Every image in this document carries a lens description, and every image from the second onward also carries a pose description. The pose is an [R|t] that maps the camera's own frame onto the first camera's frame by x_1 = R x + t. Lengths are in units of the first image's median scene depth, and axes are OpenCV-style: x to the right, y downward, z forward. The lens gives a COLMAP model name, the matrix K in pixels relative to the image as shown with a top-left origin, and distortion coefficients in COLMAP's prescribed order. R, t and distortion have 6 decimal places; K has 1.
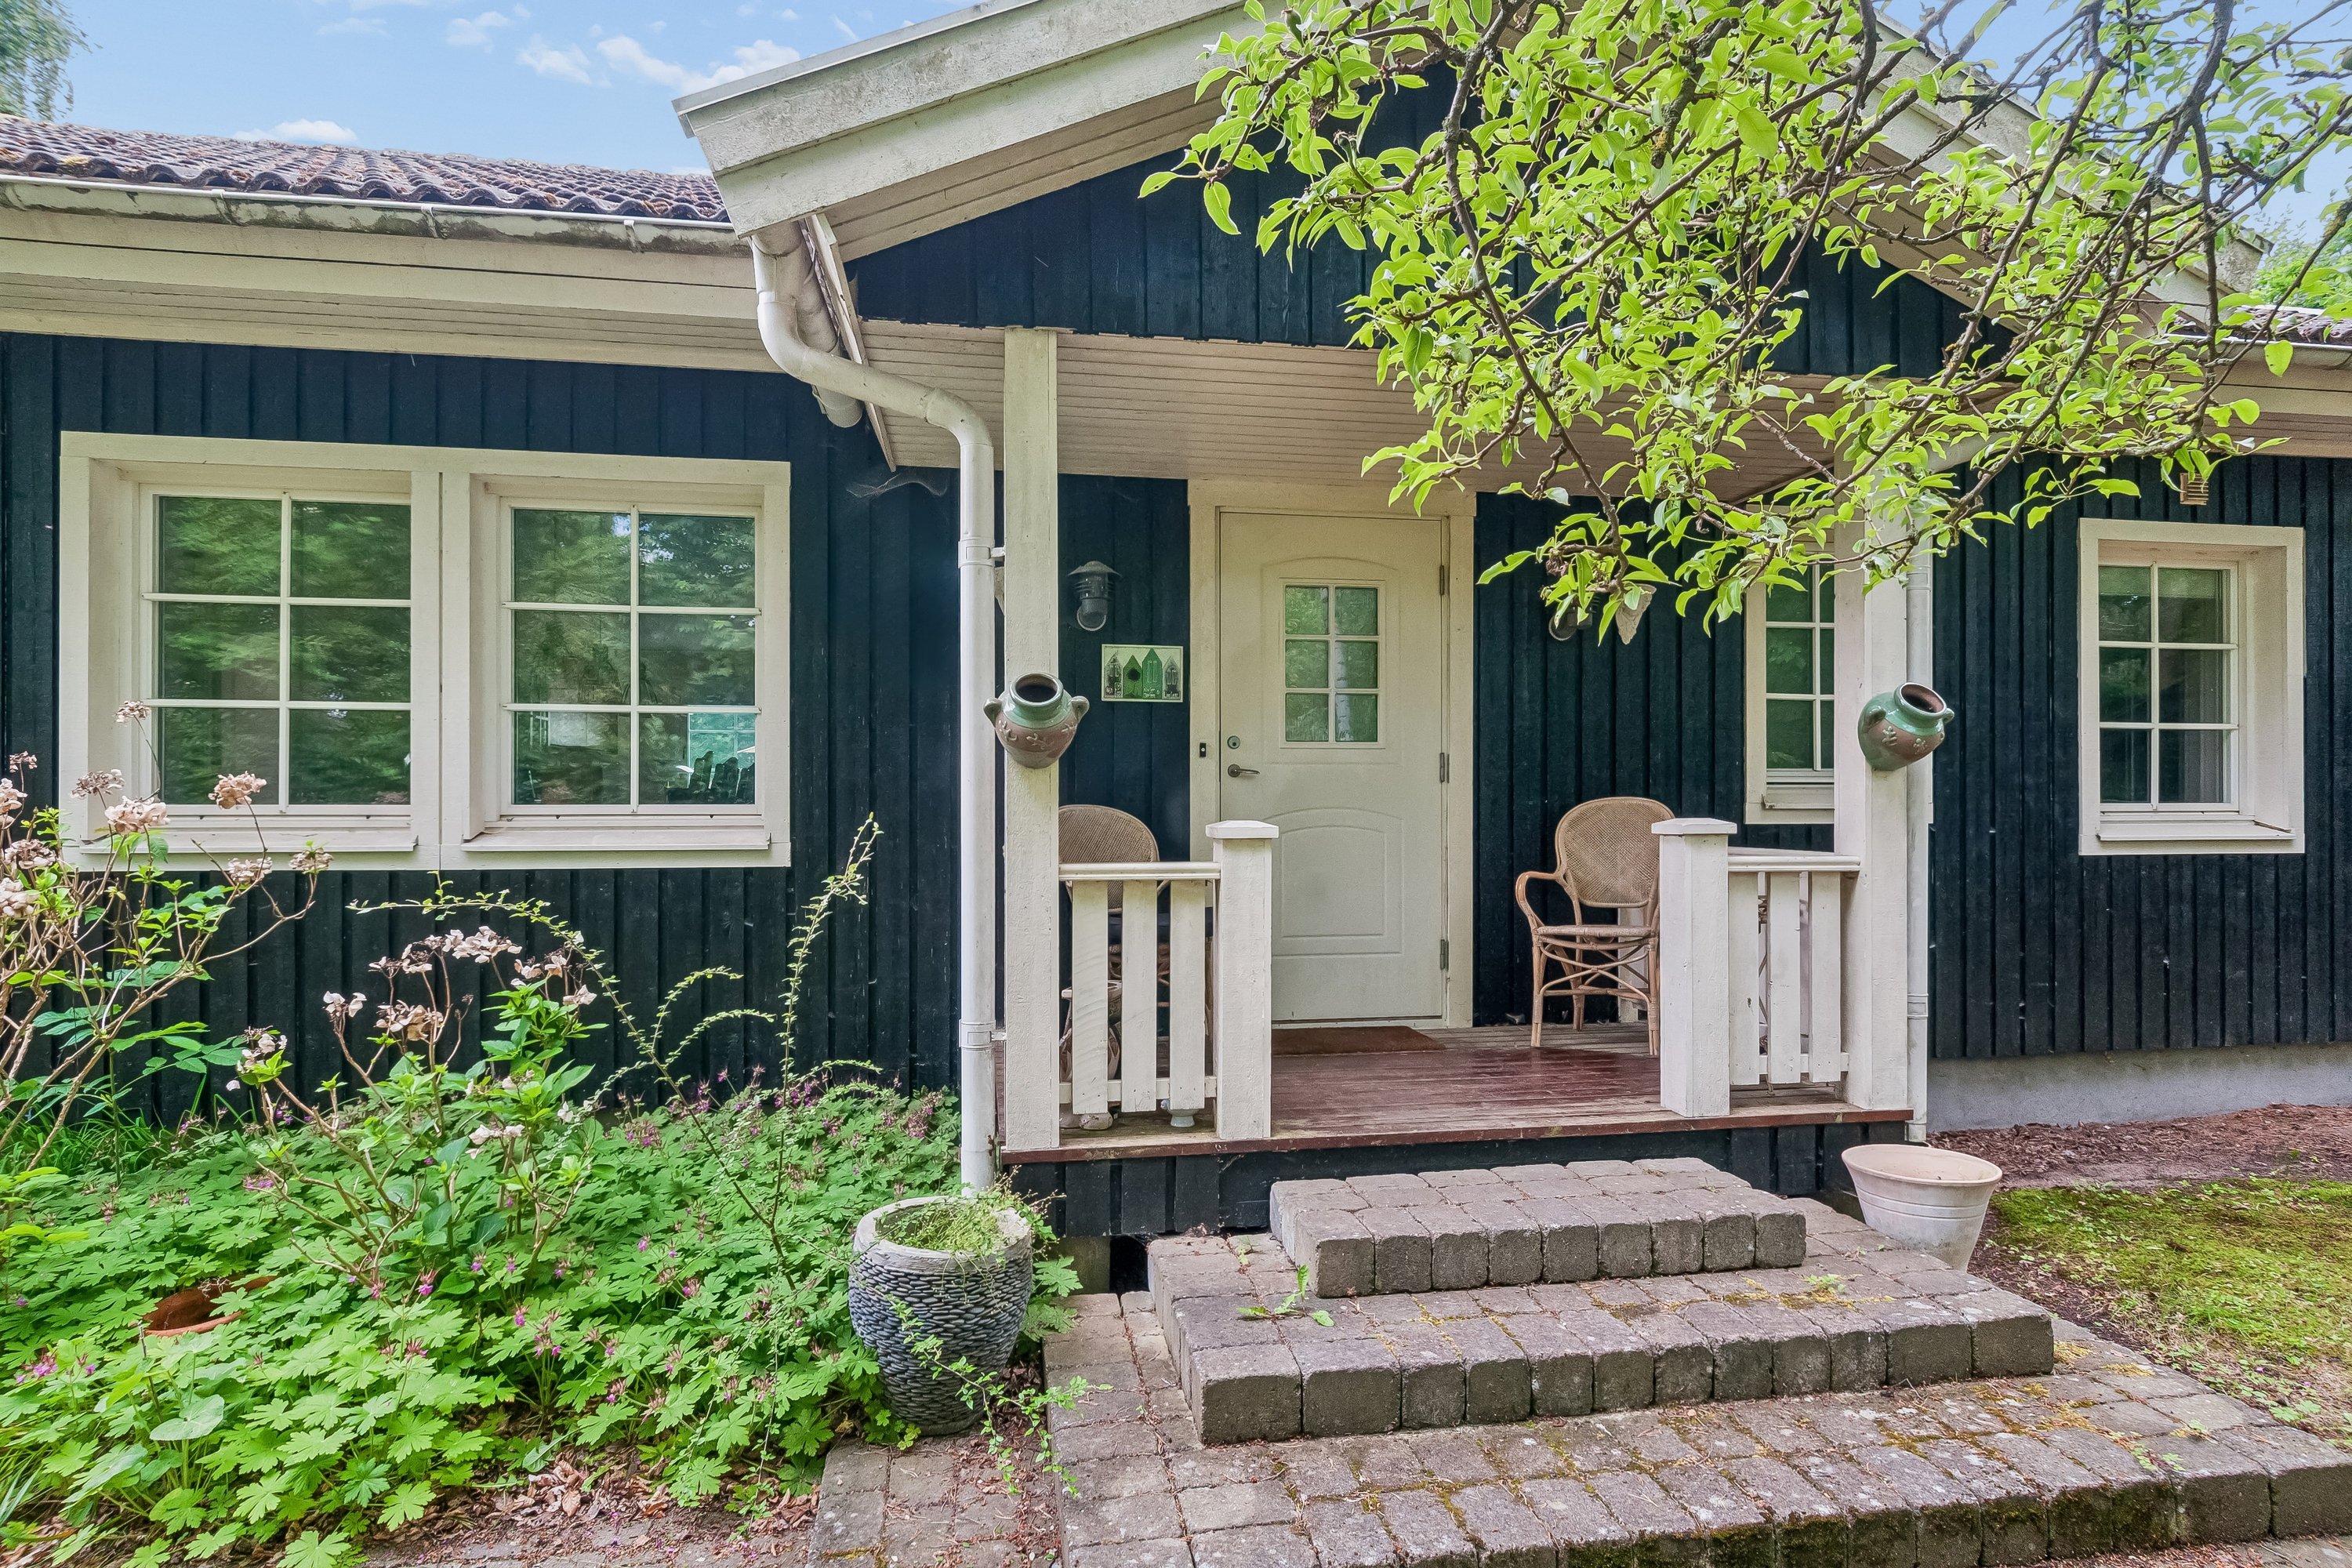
lens RADIAL K [[1256.9, 0, 1173.4], [0, 1256.9, 784.9], [0, 0, 1]] dist [-0.000745, -0.000130]
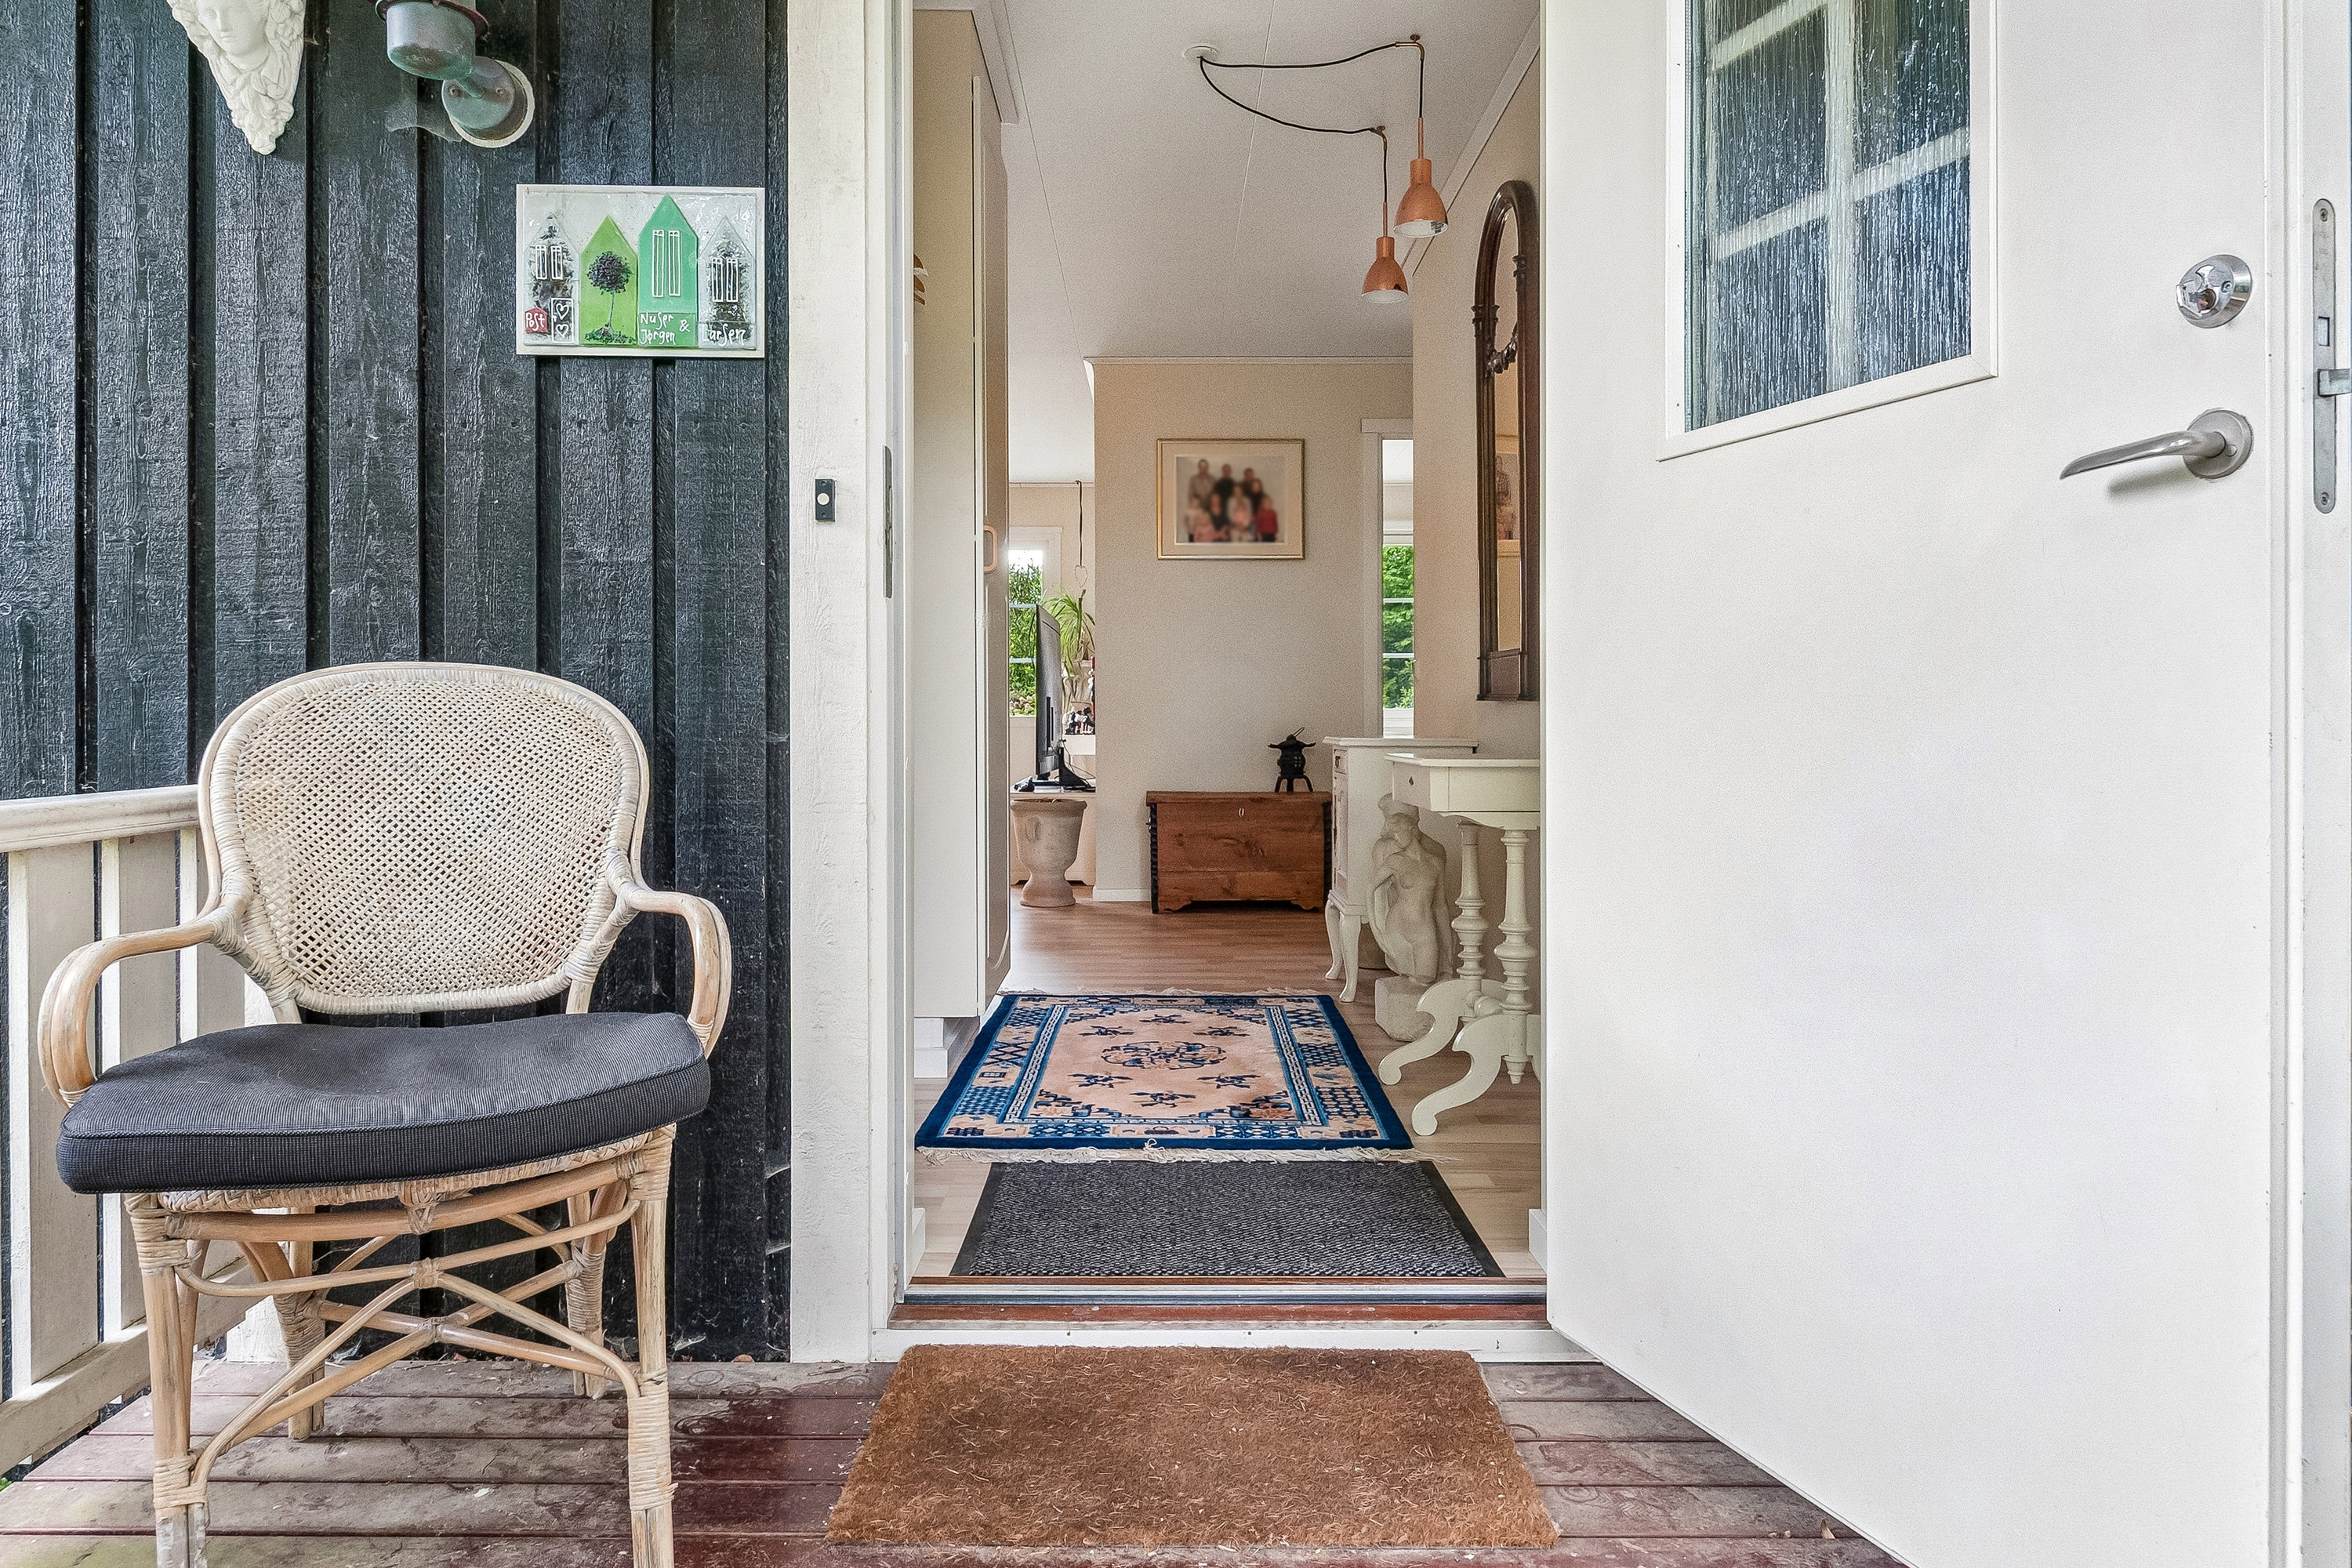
lens RADIAL K [[1256.9, 0, 1178.2], [0, 1256.9, 783.5], [0, 0, 1]] dist [-0.000745, -0.000130]
pose [[0.985037, 0.001312, -0.172339, 0.175058], [-0.000849, 0.999996, 0.002764, 0.047395], [0.172341, -0.002576, 0.985034, 0.689533]]
